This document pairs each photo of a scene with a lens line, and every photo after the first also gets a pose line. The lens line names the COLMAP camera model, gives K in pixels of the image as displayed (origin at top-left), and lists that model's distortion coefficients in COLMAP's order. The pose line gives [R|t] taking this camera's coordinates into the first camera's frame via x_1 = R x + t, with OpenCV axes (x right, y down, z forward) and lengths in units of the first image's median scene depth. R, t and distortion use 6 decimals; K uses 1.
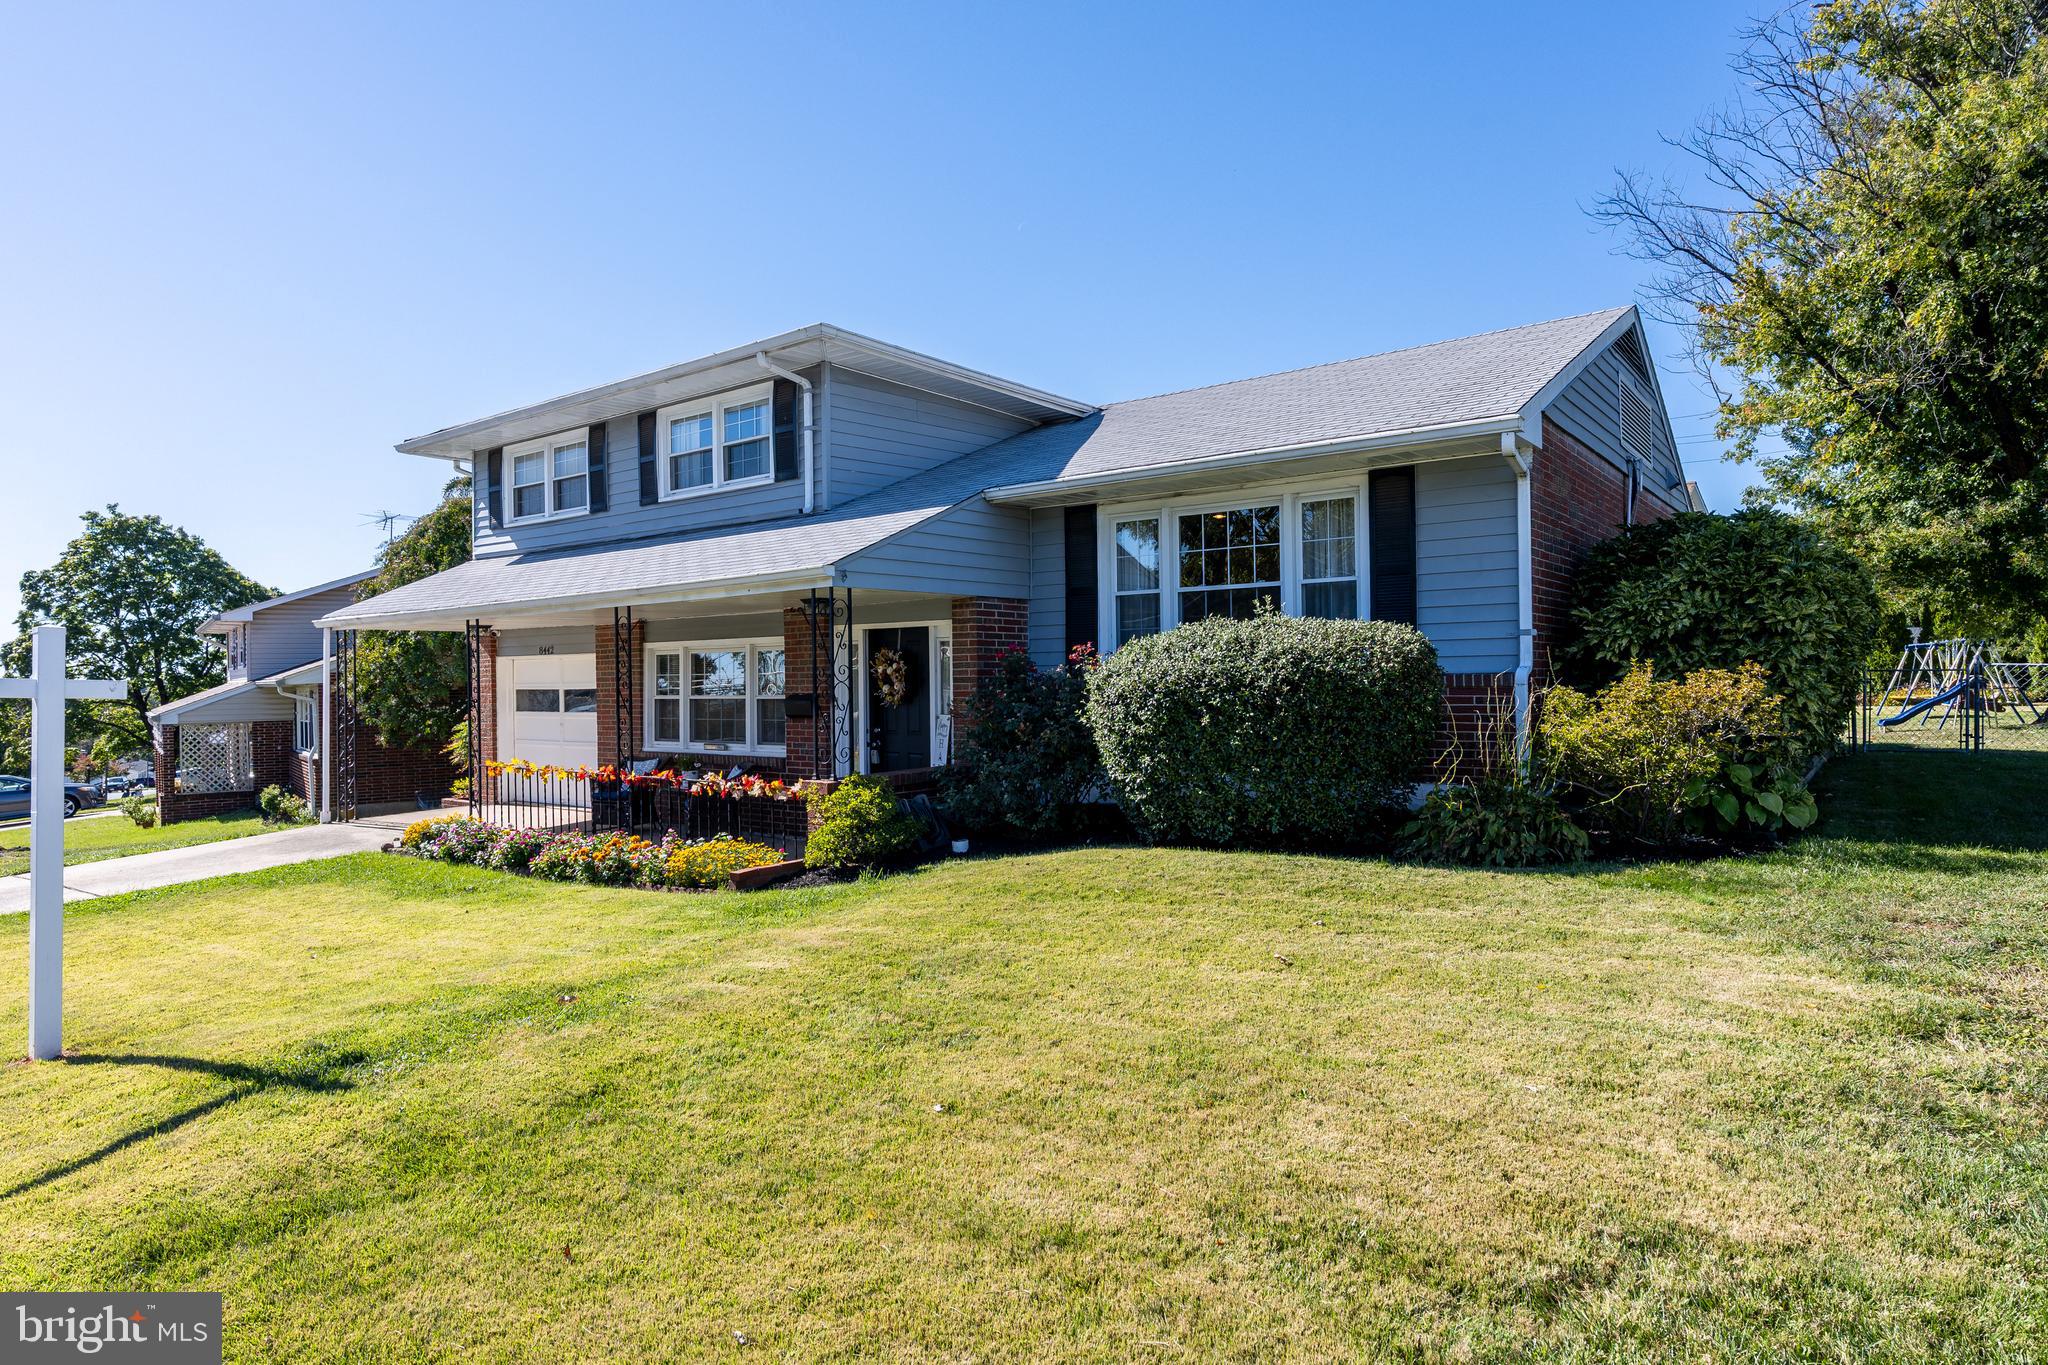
lens RADIAL K [[1176.4, 0, 1025.8], [0, 1176.4, 676.6], [0, 0, 1]] dist [-0.000635, -0.000013]
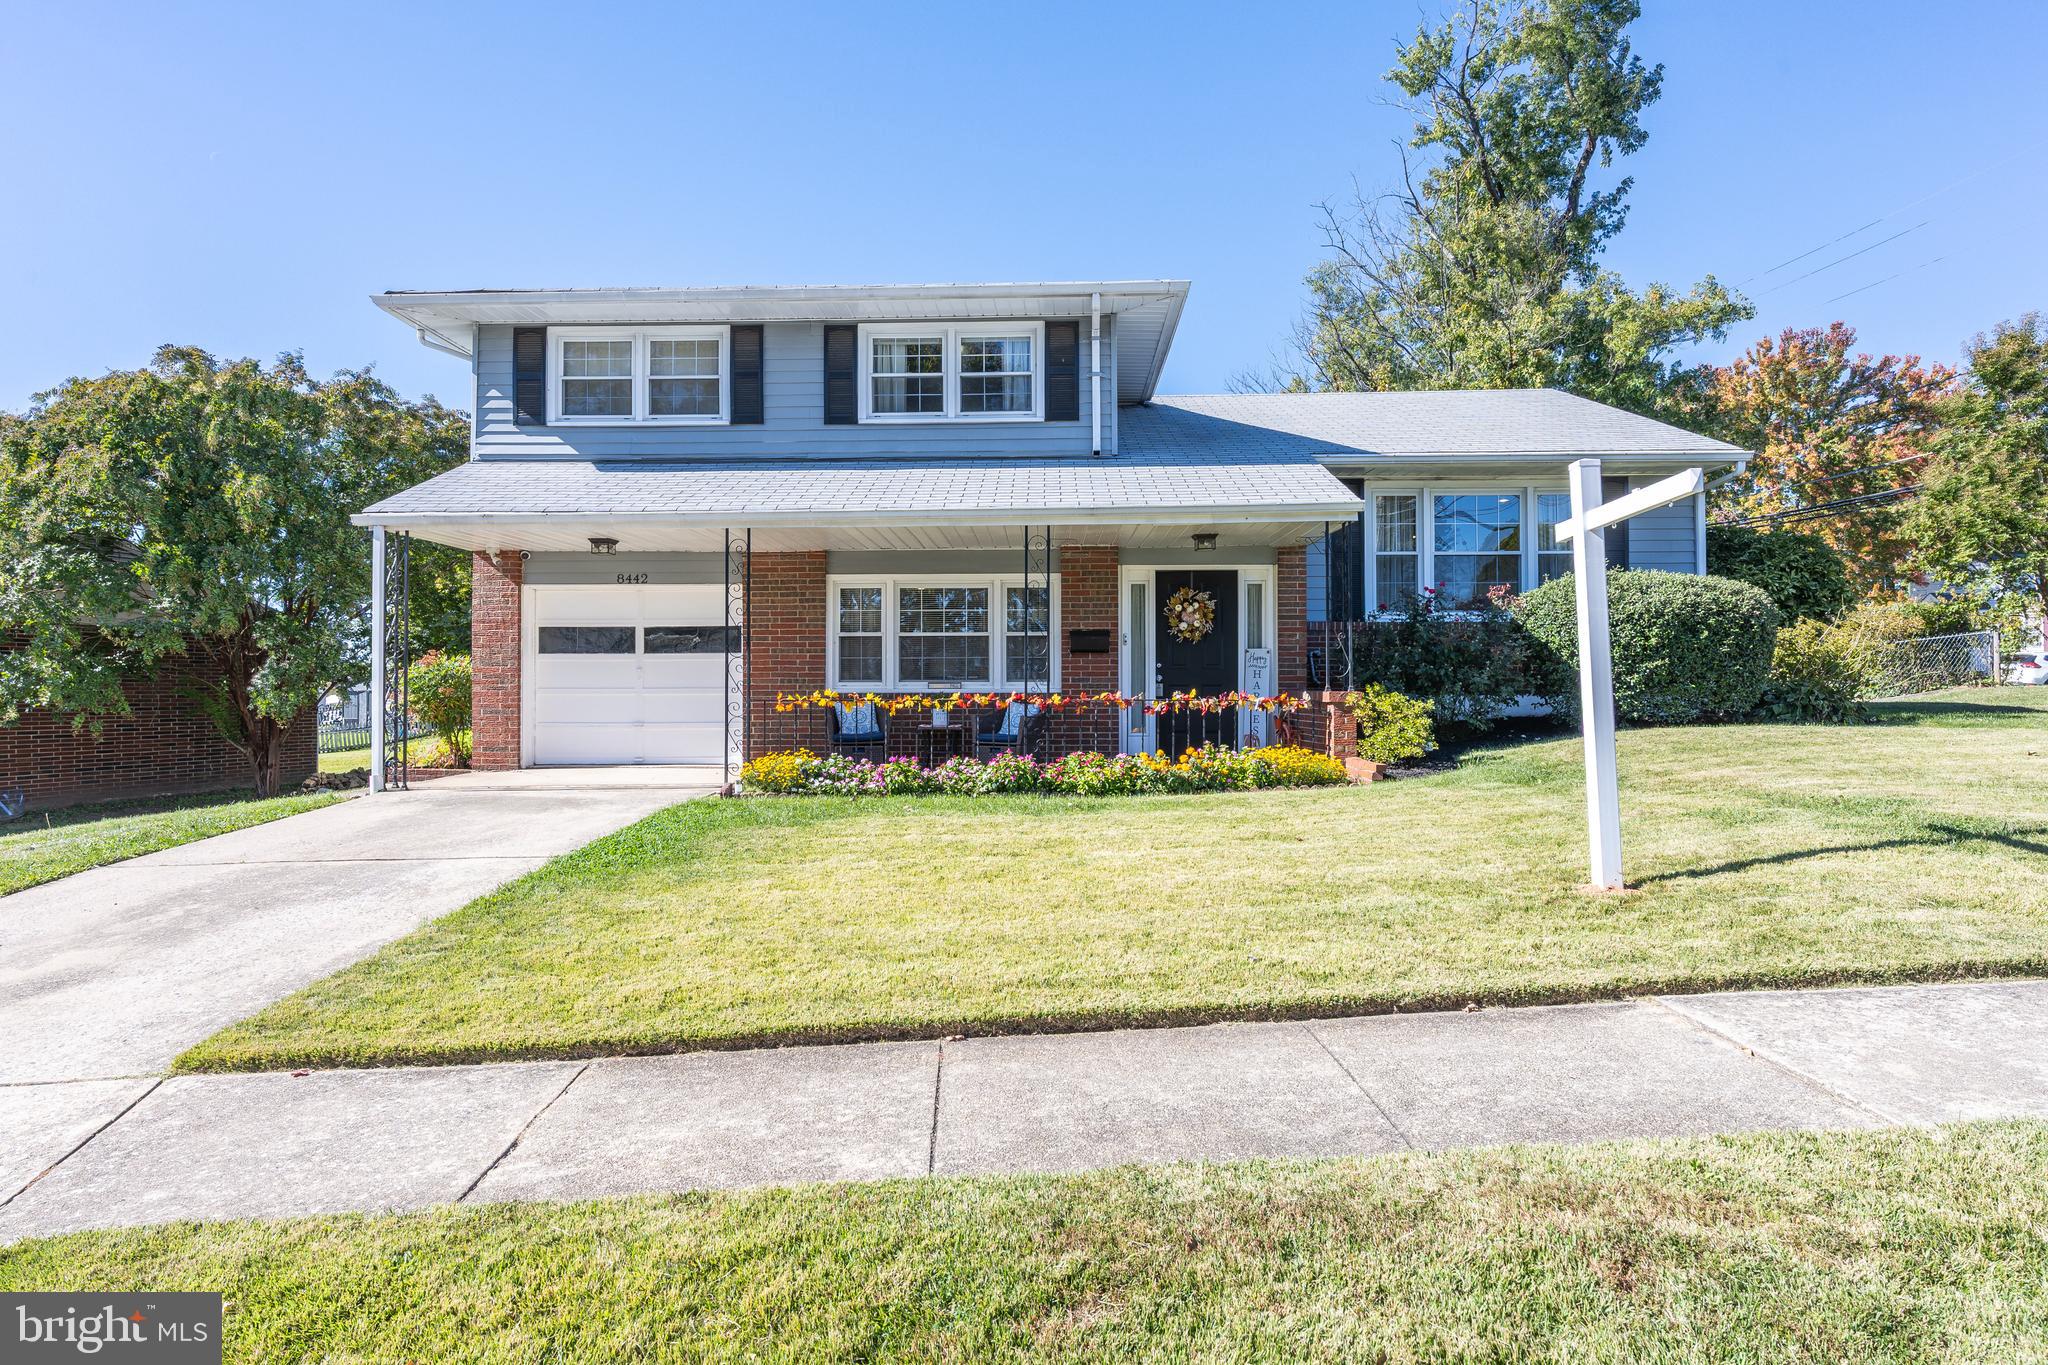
lens RADIAL K [[1176.4, 0, 1026.0], [0, 1176.4, 687.0], [0, 0, 1]] dist [-0.000635, -0.000013]
pose [[0.817526, 0.016620, 0.575652, -0.722300], [-0.010289, 0.999845, -0.014255, 0.069860], [-0.575800, 0.005731, 0.817571, 0.166918]]
